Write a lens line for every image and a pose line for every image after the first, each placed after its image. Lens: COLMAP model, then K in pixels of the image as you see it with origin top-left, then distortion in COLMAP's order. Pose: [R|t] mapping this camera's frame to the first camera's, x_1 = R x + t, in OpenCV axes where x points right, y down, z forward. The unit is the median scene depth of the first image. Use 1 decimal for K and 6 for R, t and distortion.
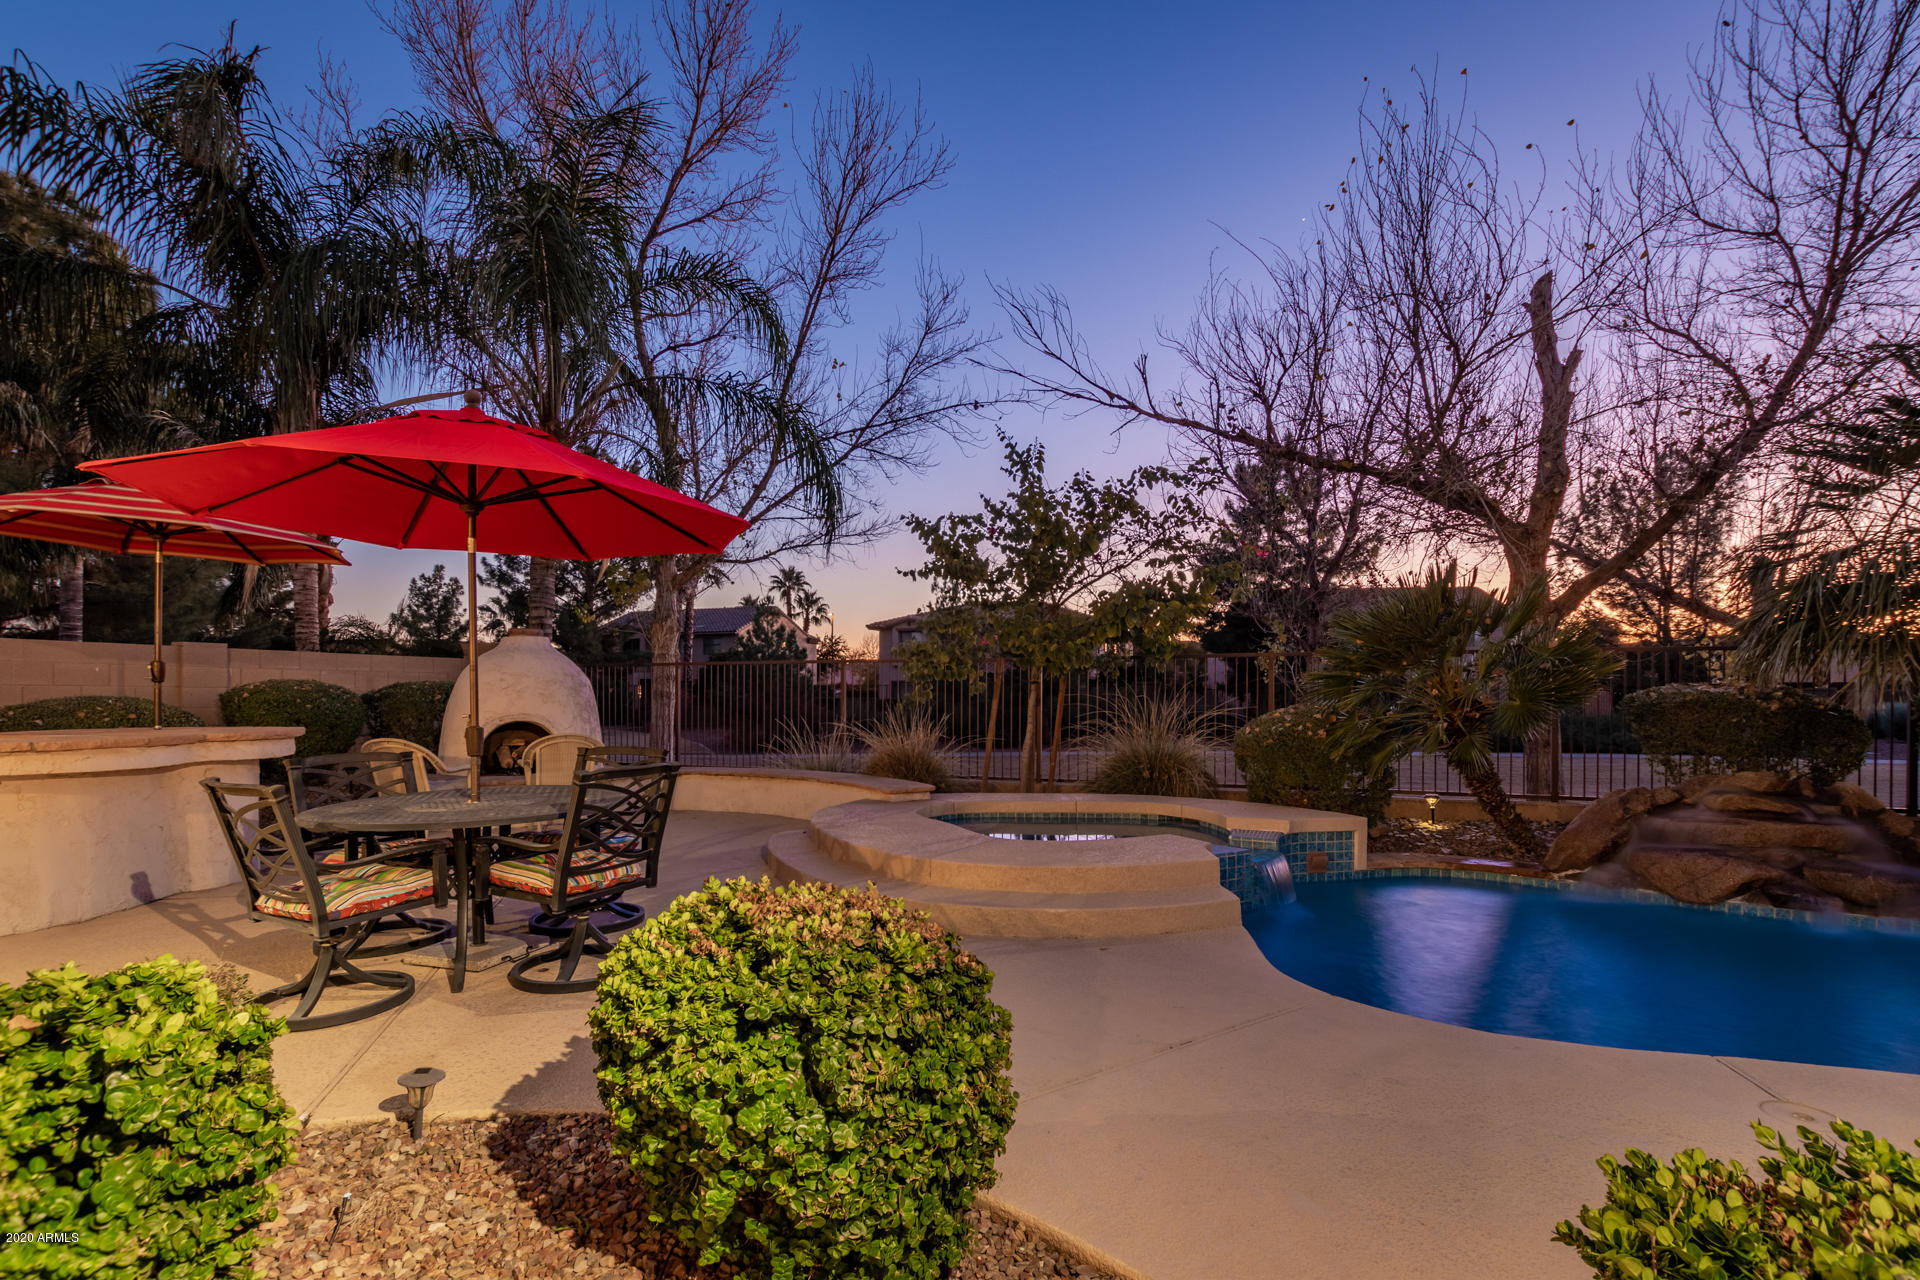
lens RADIAL K [[881.1, 0, 967.5], [0, 881.1, 696.6], [0, 0, 1]] dist [0.005534, -0.001616]
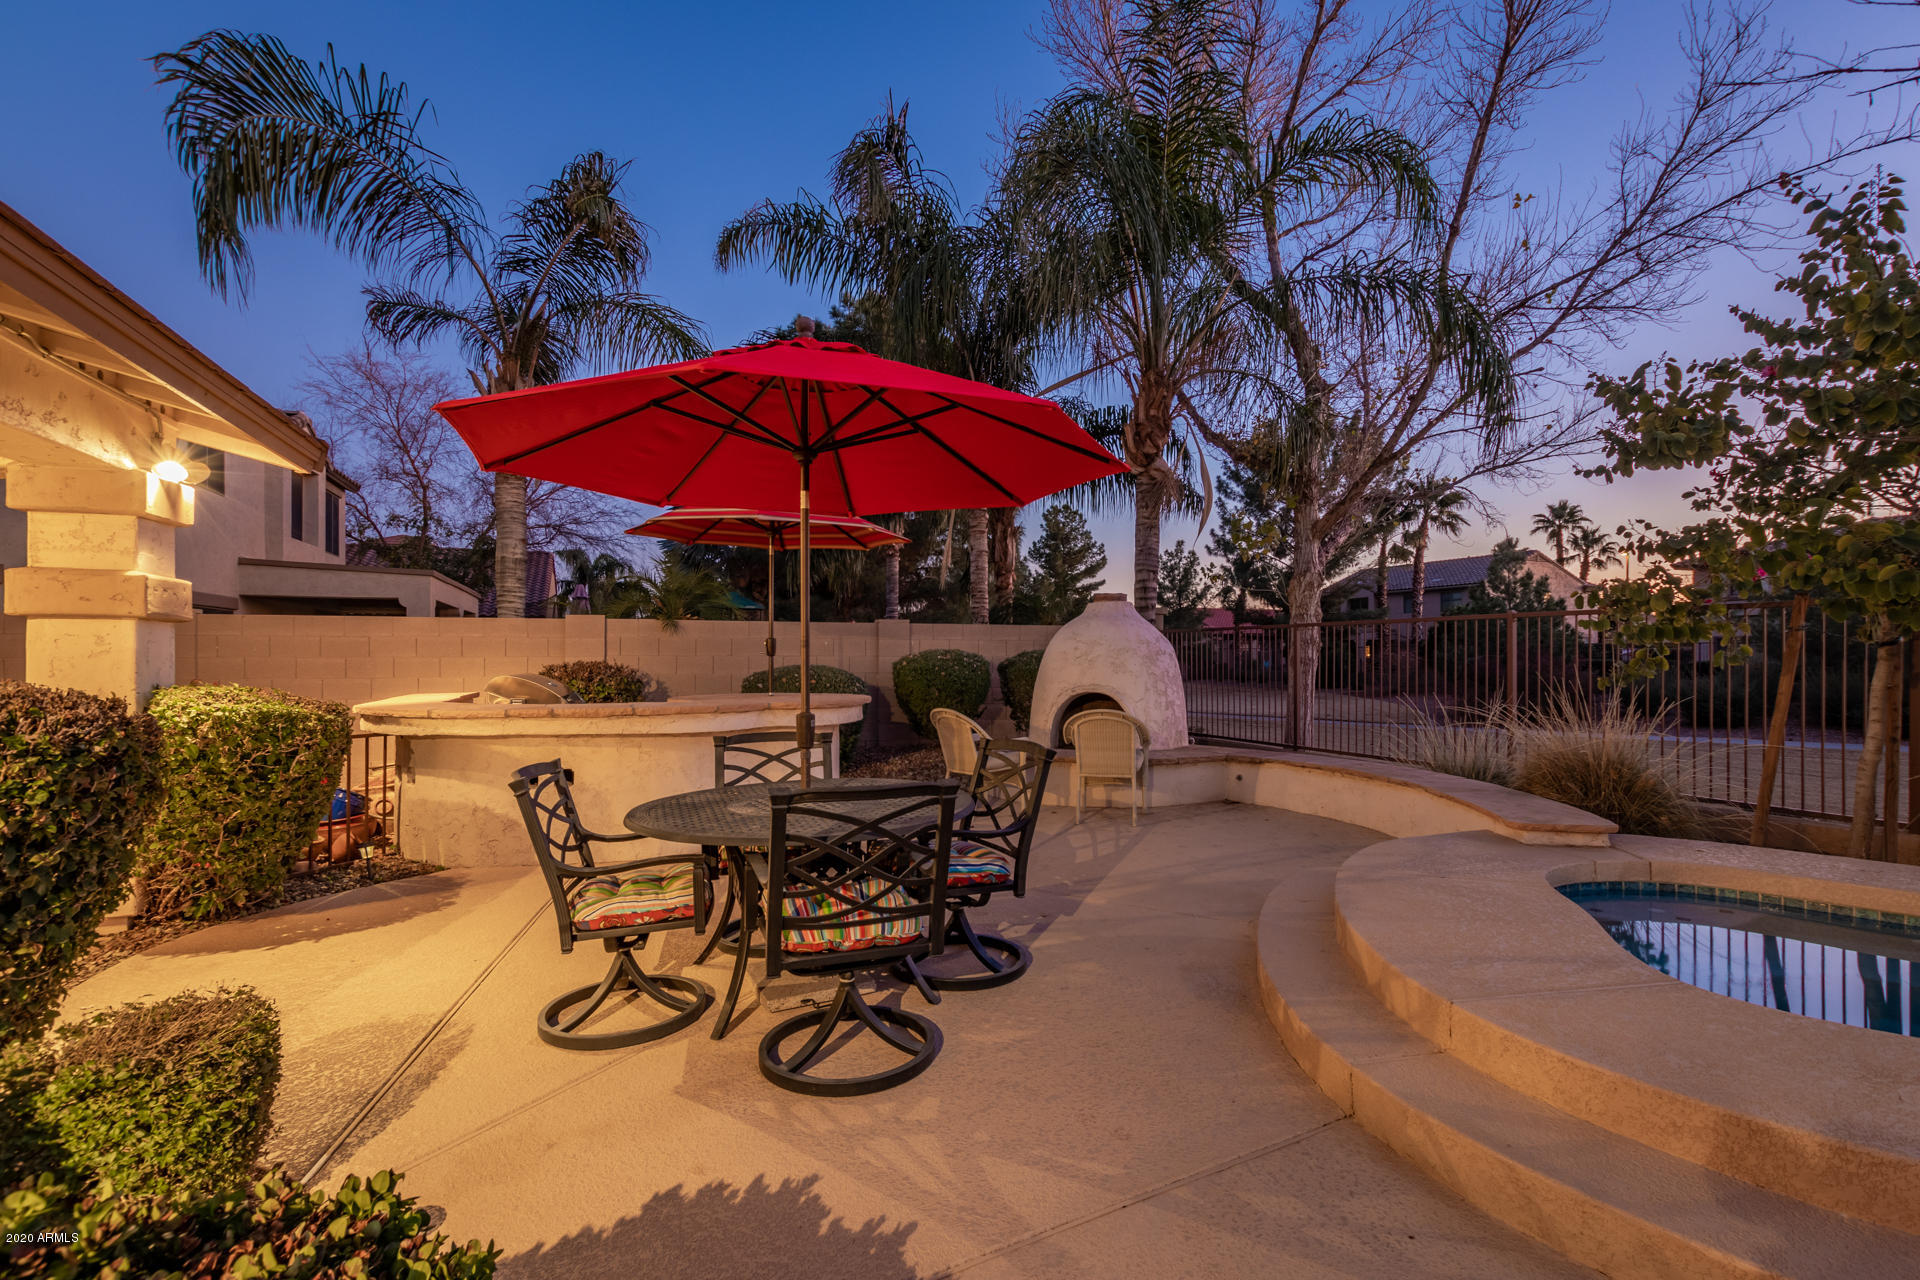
lens RADIAL K [[881.1, 0, 958.5], [0, 881.1, 653.3], [0, 0, 1]] dist [0.005534, -0.001616]
pose [[0.693393, -0.004974, -0.720542, 0.051658], [0.001560, 0.999984, -0.005402, -0.006134], [0.720558, 0.002622, 0.693390, 0.175302]]
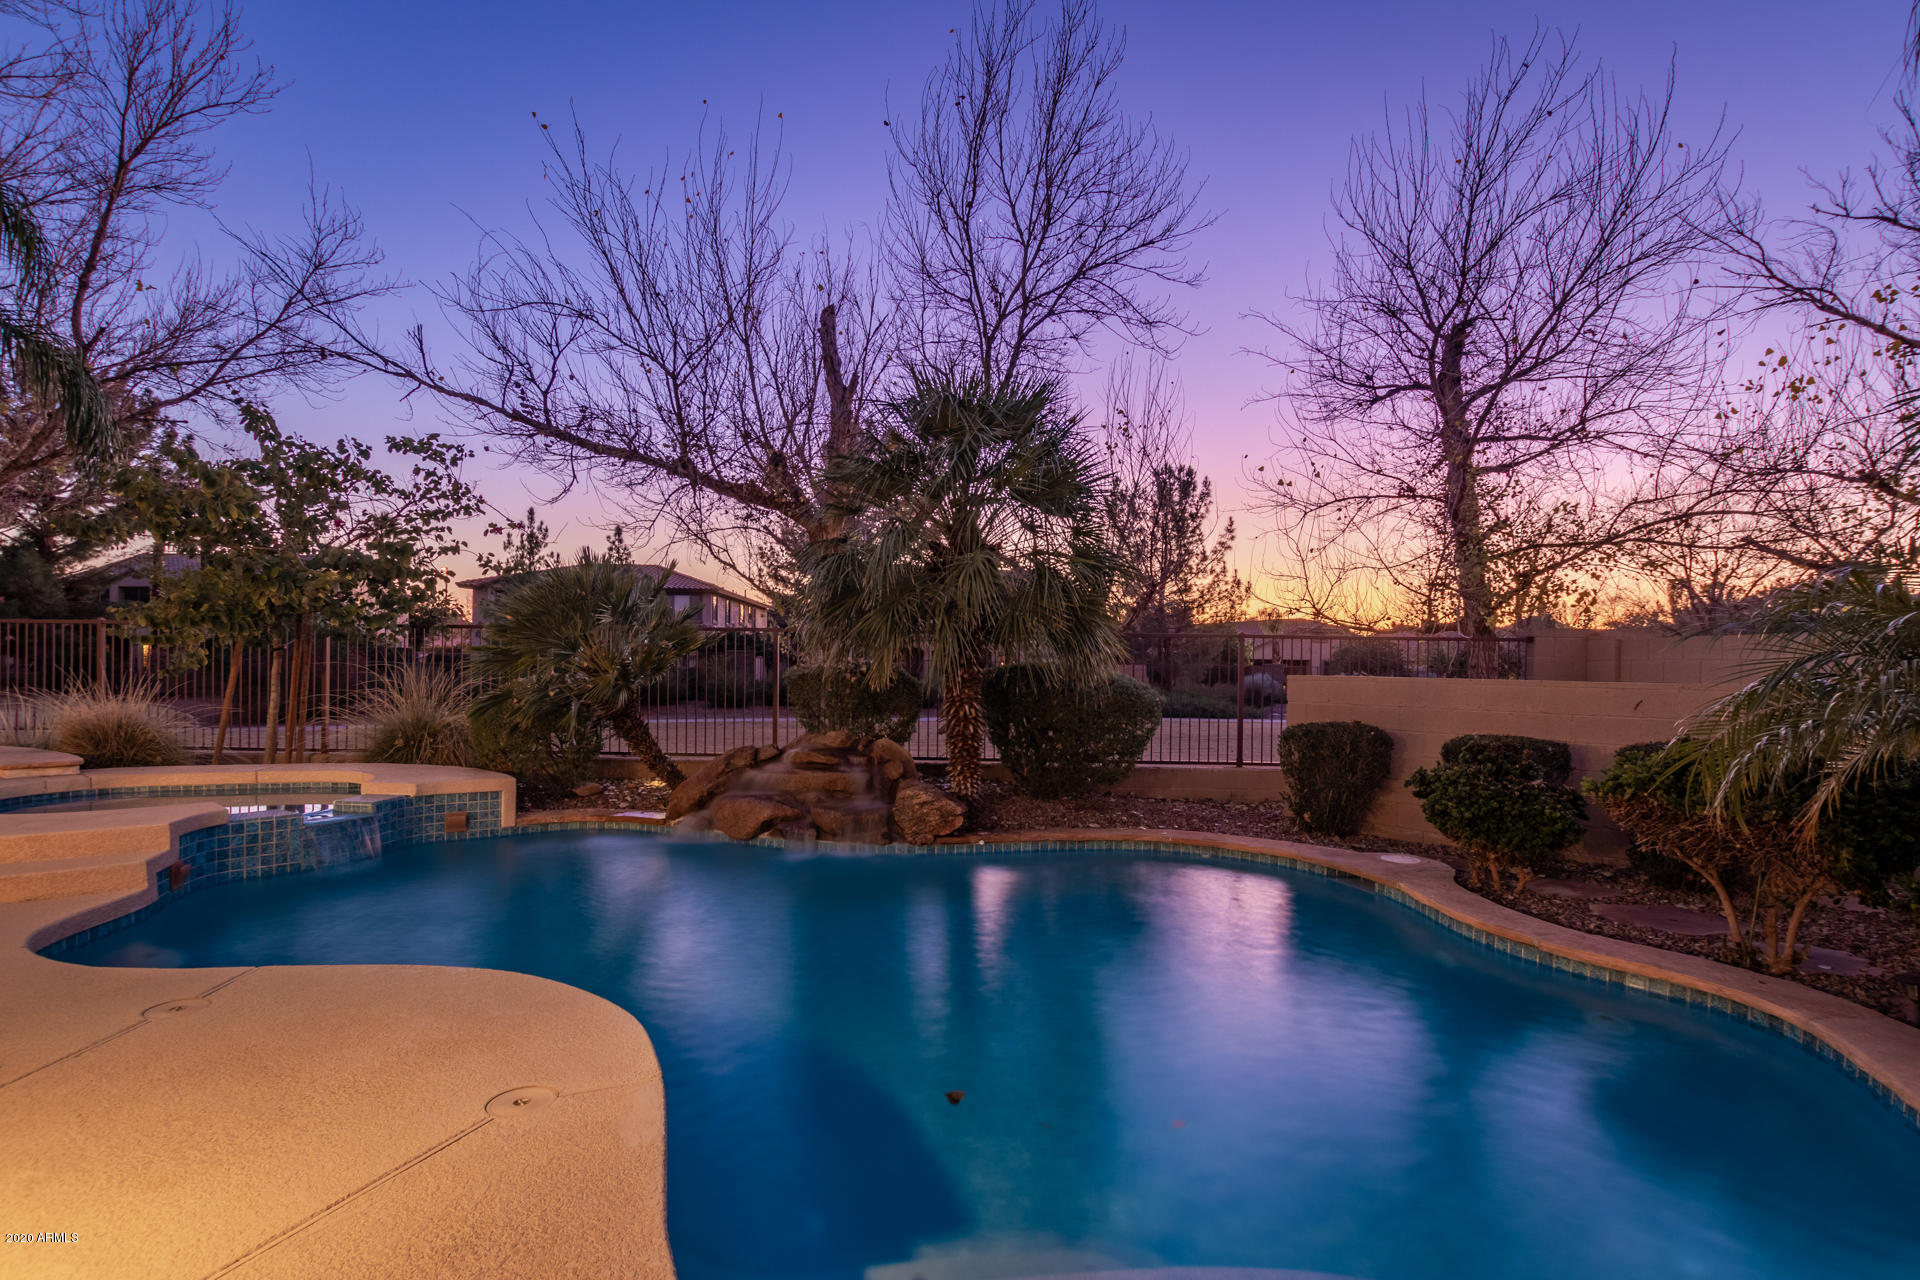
lens RADIAL K [[881.1, 0, 933.7], [0, 881.1, 668.8], [0, 0, 1]] dist [0.005534, -0.001616]
pose [[0.940775, 0.009157, 0.338908, 0.303442], [-0.010482, 0.999943, 0.002080, -0.003187], [-0.338869, -0.005509, 0.940817, -0.107505]]
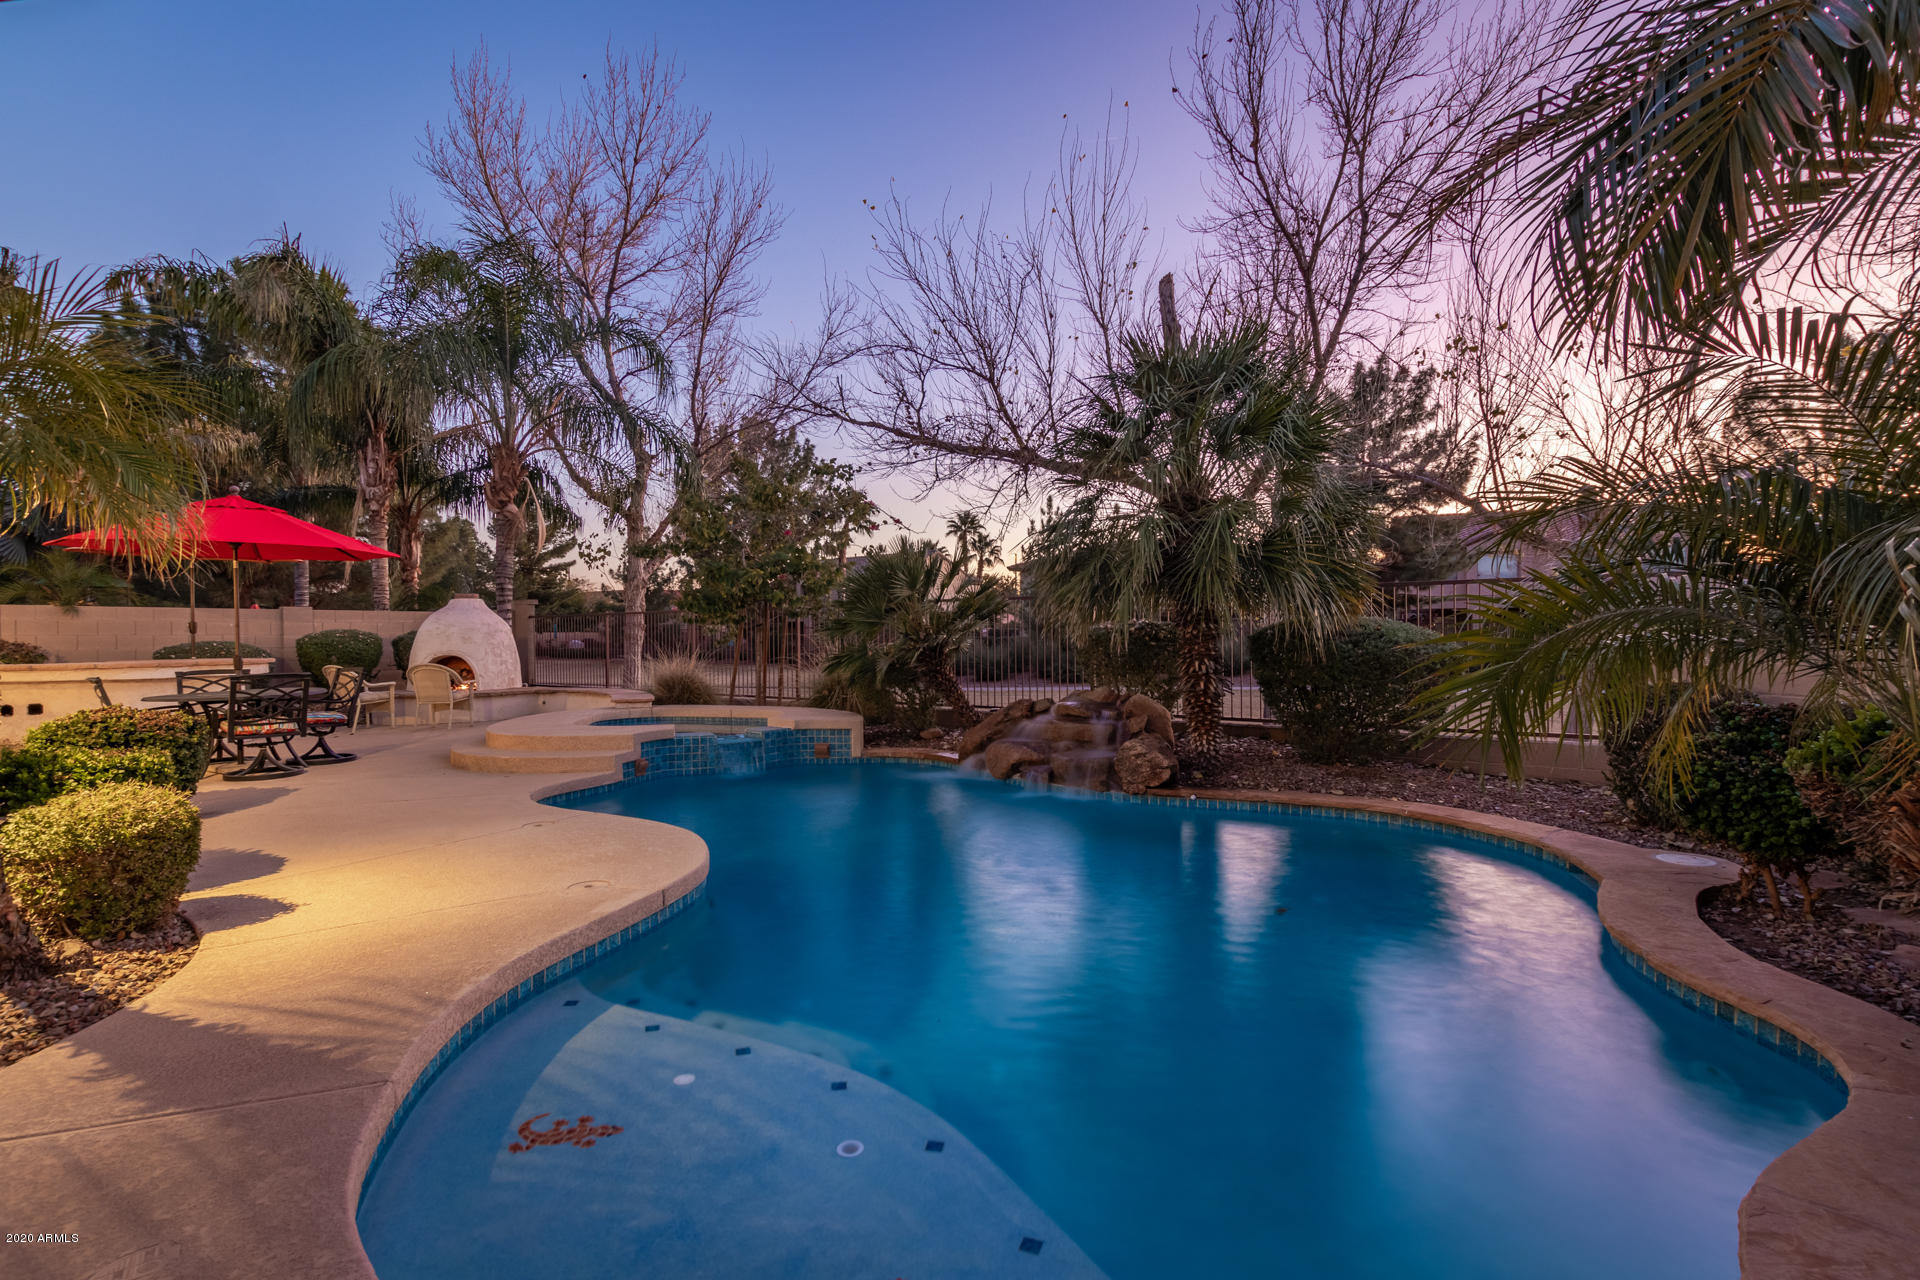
lens RADIAL K [[881.1, 0, 941.8], [0, 881.1, 645.3], [0, 0, 1]] dist [0.005534, -0.001616]
pose [[0.965793, -0.007351, -0.259210, 0.503830], [0.010339, 0.999895, 0.010167, 0.002884], [0.259108, -0.012499, 0.965767, -0.173959]]
